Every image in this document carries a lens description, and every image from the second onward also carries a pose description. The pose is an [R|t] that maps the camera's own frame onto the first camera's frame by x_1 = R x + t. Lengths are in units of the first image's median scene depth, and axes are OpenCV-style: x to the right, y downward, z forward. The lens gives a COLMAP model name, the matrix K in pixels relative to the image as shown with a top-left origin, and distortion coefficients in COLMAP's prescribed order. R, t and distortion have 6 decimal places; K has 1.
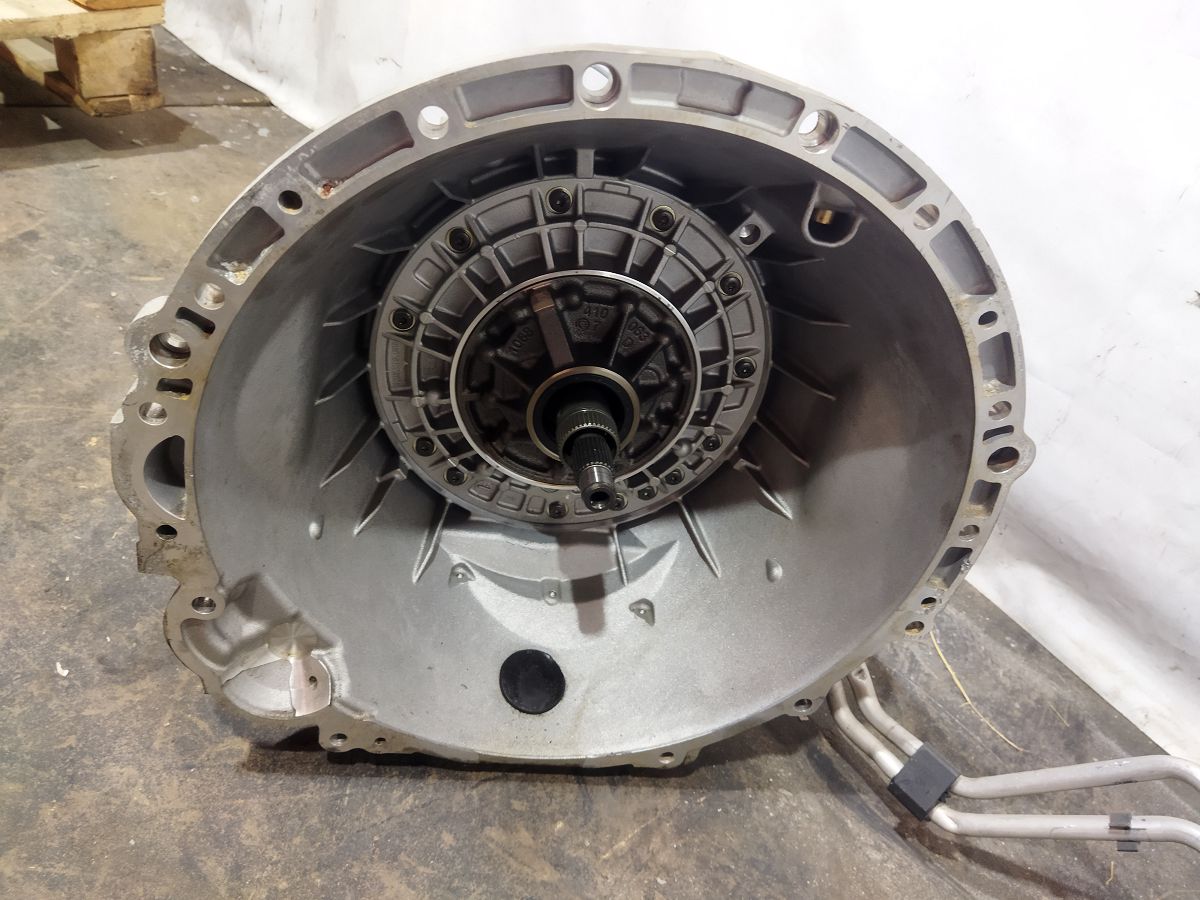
lens RADIAL K [[927.9, 0, 598.8], [0, 927.9, 459.8], [0, 0, 1]] dist [0.057603, -0.116698]
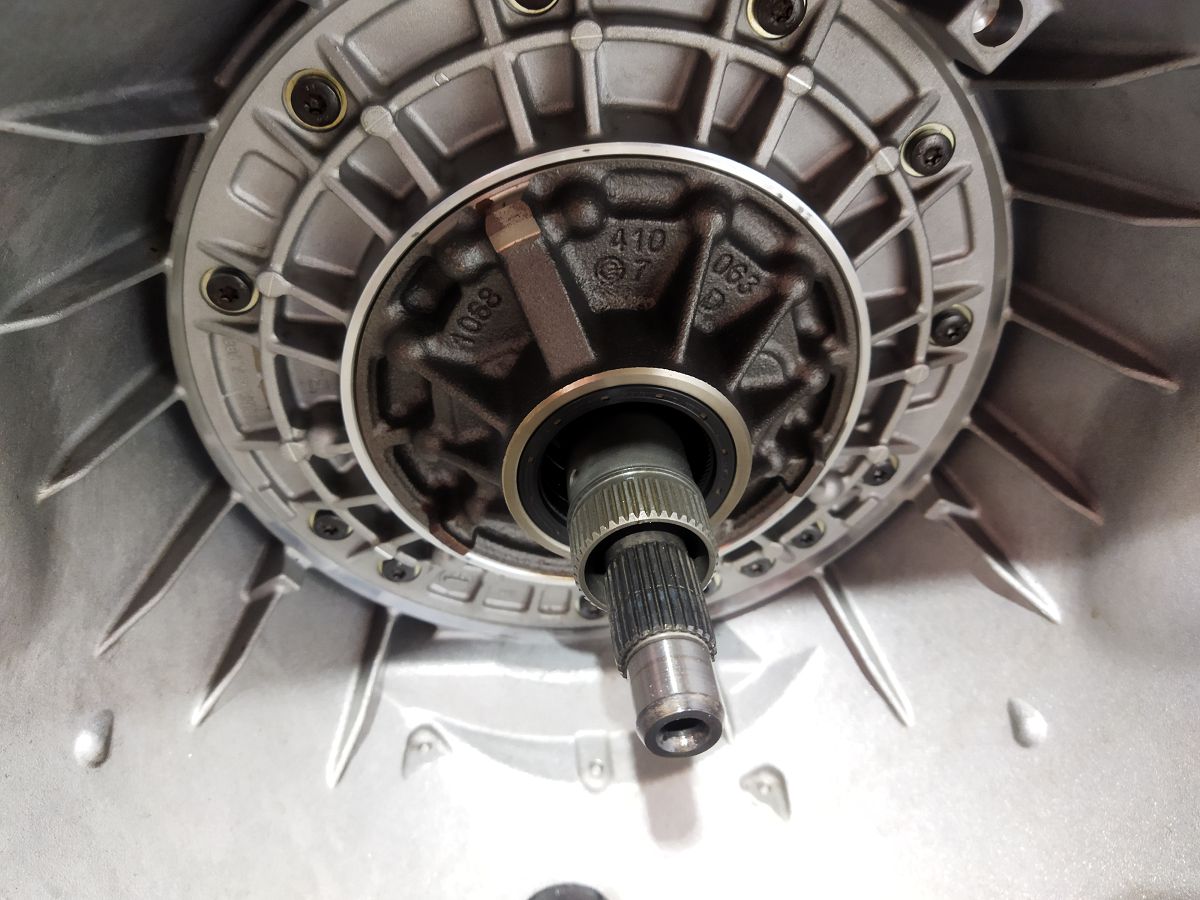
lens RADIAL K [[927.9, 0, 596.5], [0, 927.9, 440.9], [0, 0, 1]] dist [0.057603, -0.116698]
pose [[0.995362, -0.072576, -0.063138, -0.001700], [0.076489, 0.995144, 0.061950, -0.087005], [0.058336, -0.066492, 0.996080, 0.517801]]
